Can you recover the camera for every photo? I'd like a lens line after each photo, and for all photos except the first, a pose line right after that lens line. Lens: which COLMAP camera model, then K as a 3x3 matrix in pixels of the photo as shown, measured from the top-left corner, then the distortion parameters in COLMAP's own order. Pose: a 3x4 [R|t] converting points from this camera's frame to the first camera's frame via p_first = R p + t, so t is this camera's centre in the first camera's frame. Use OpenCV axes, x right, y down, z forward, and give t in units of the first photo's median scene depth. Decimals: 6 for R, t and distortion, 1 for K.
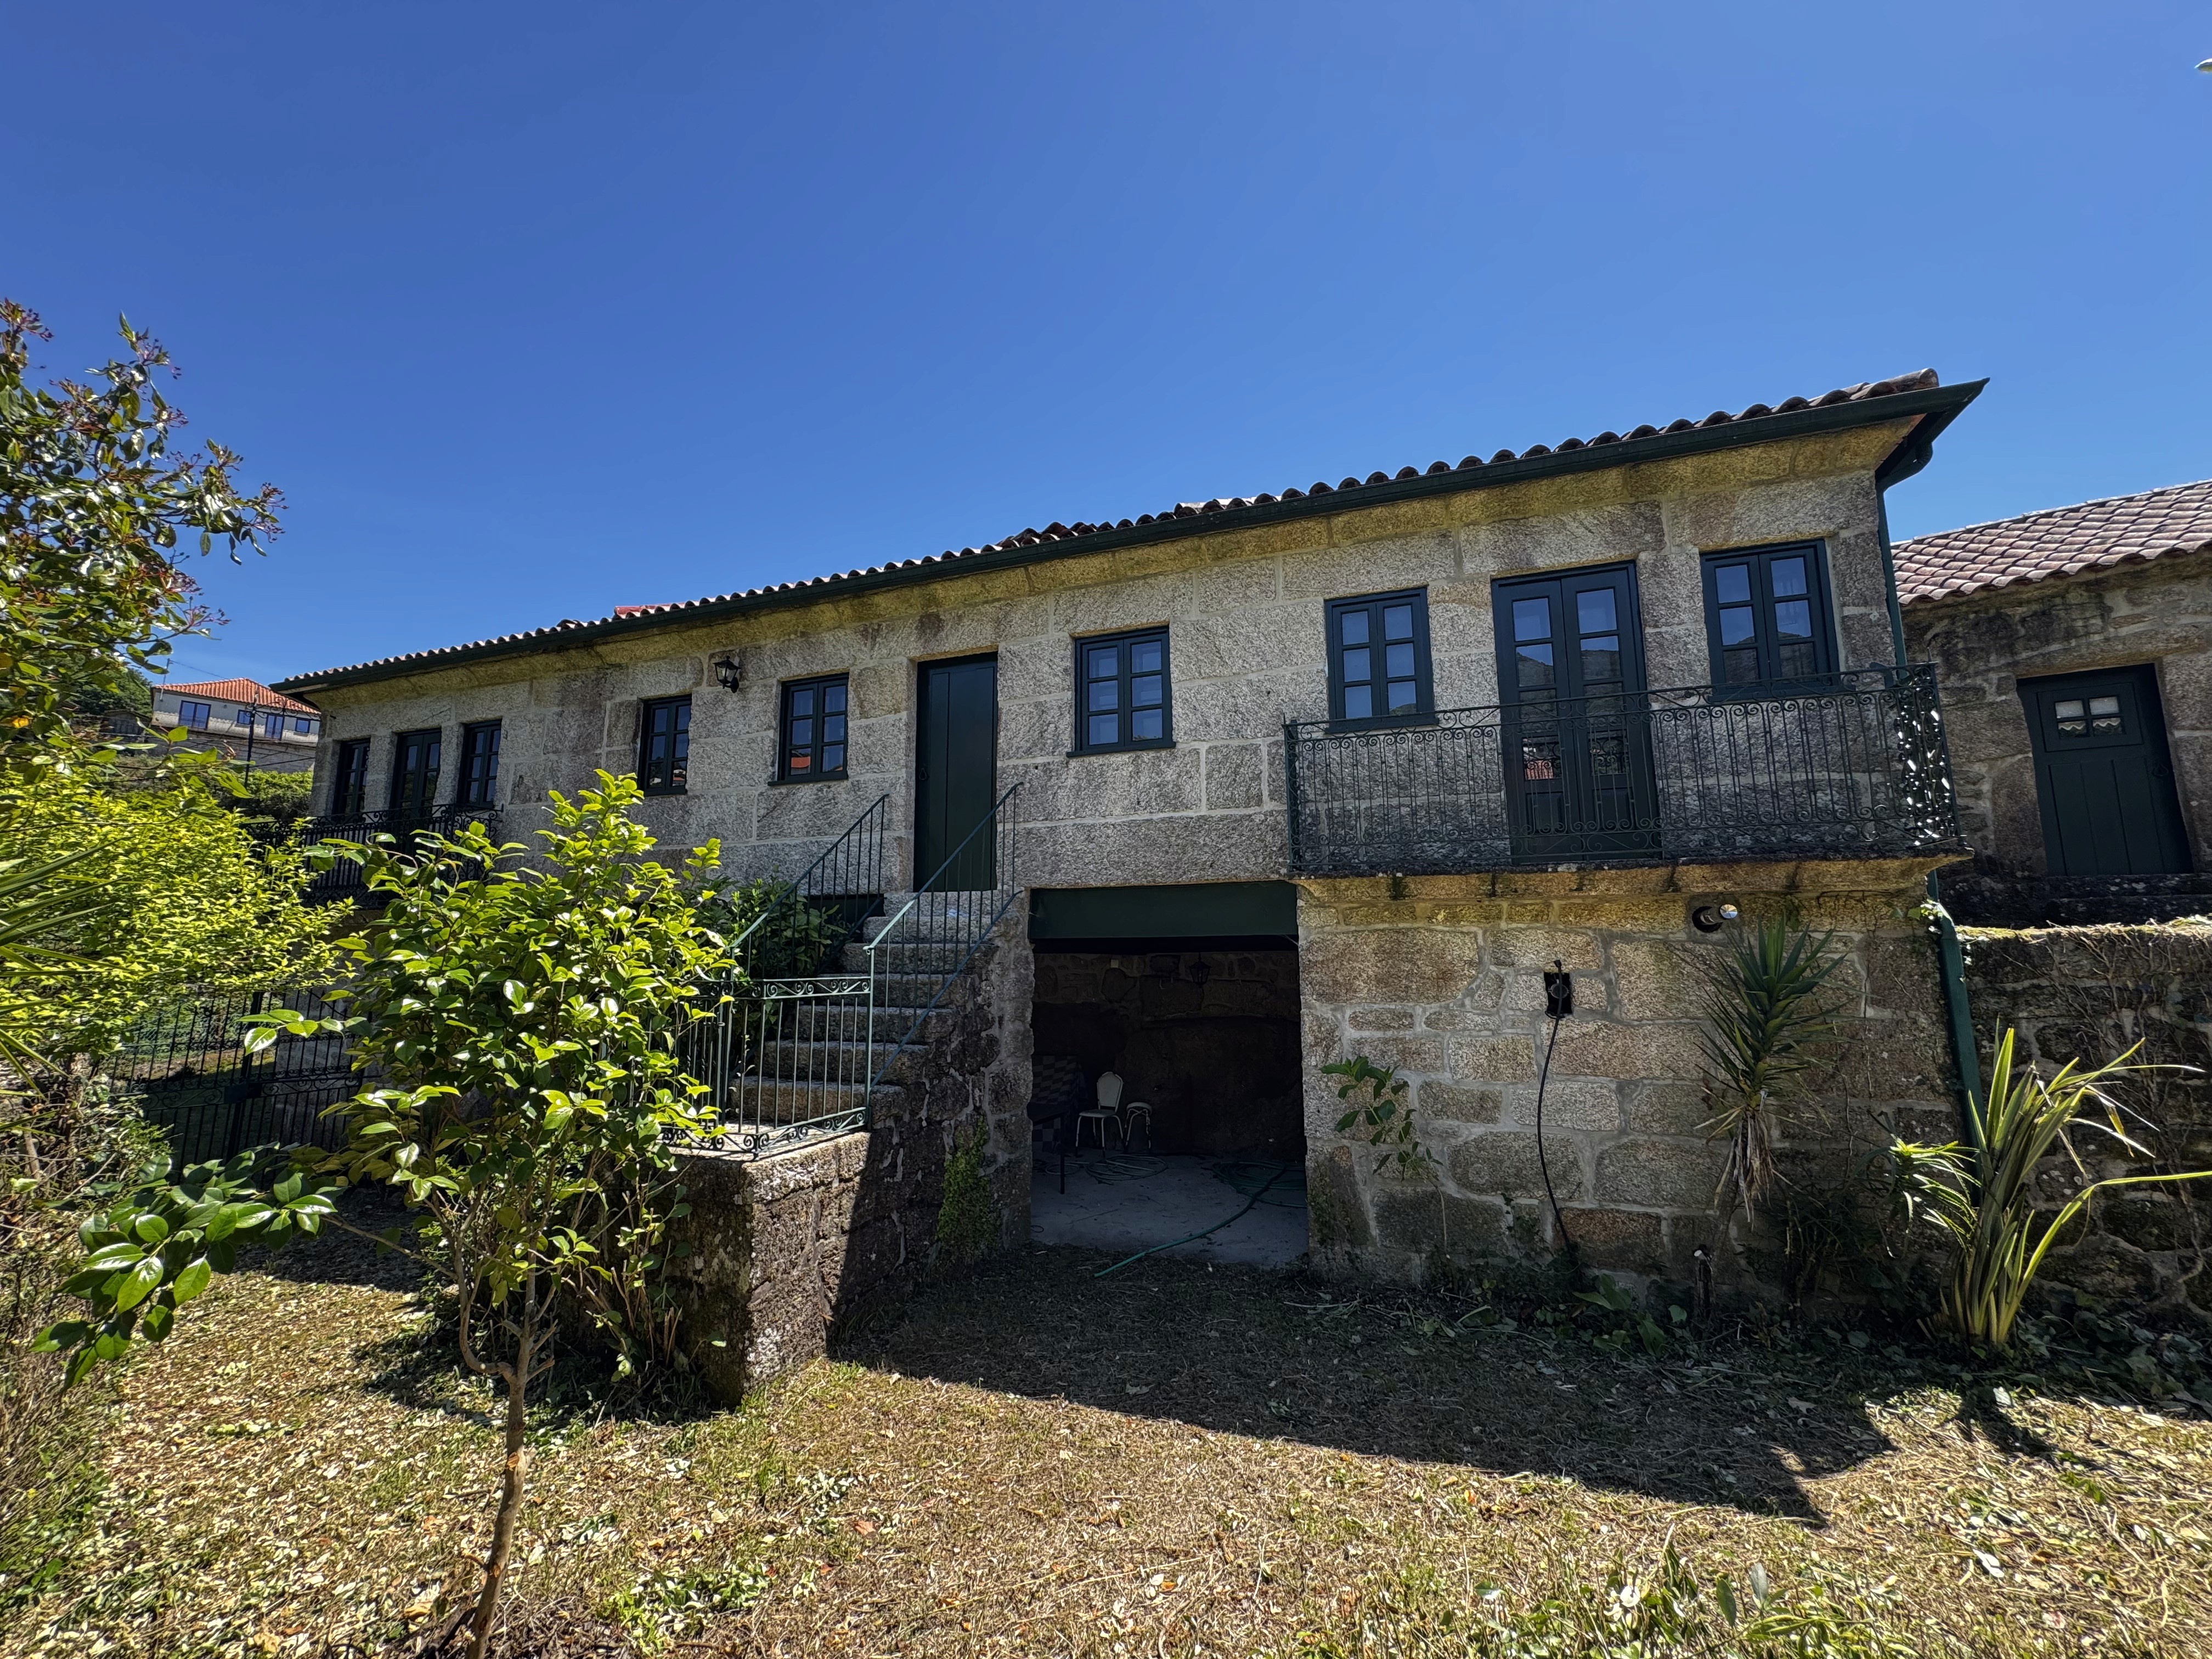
lens RADIAL K [[889.7, 0, 1106.0], [0, 889.7, 829.5], [0, 0, 1]] dist [-0.002399, -0.000166]
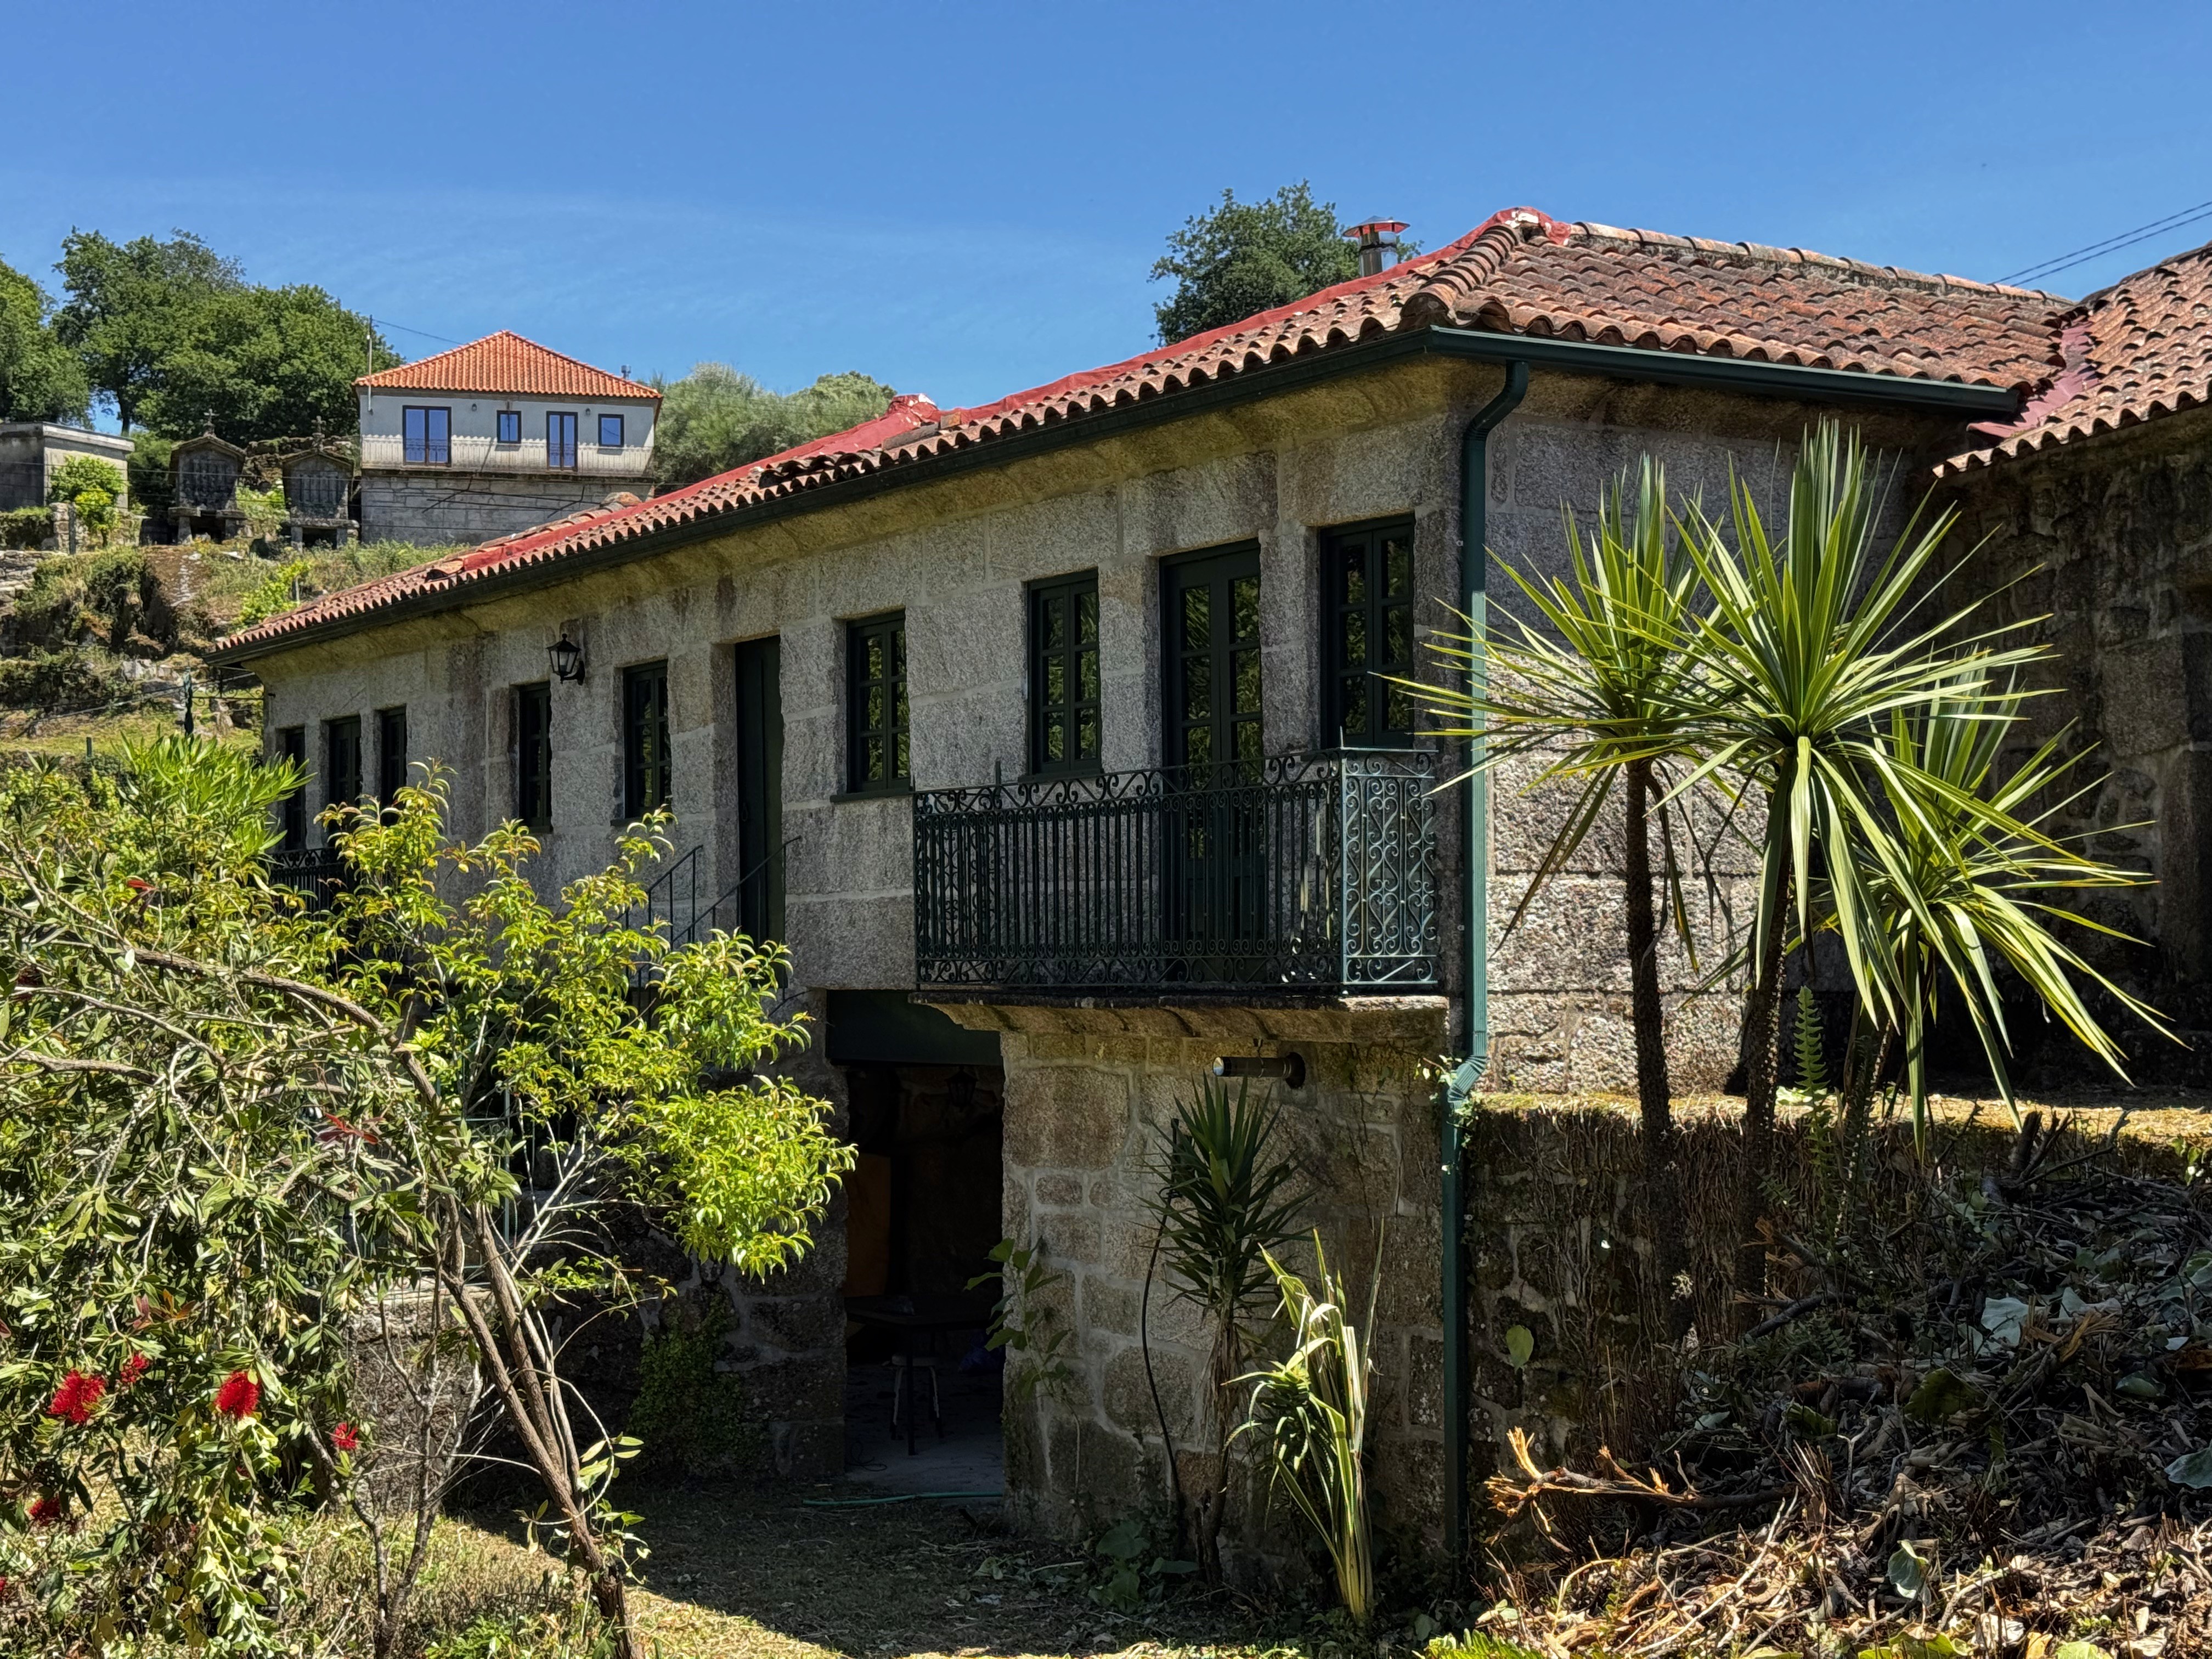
lens RADIAL K [[3137.8, 0, 1106.0], [0, 3137.8, 829.5], [0, 0, 1]] dist [0.159395, 0.020511]
pose [[0.804496, -0.025699, -0.593402, 1.742247], [0.090825, 0.992637, 0.080145, -0.260637], [0.586973, -0.118372, 0.800906, -0.927063]]
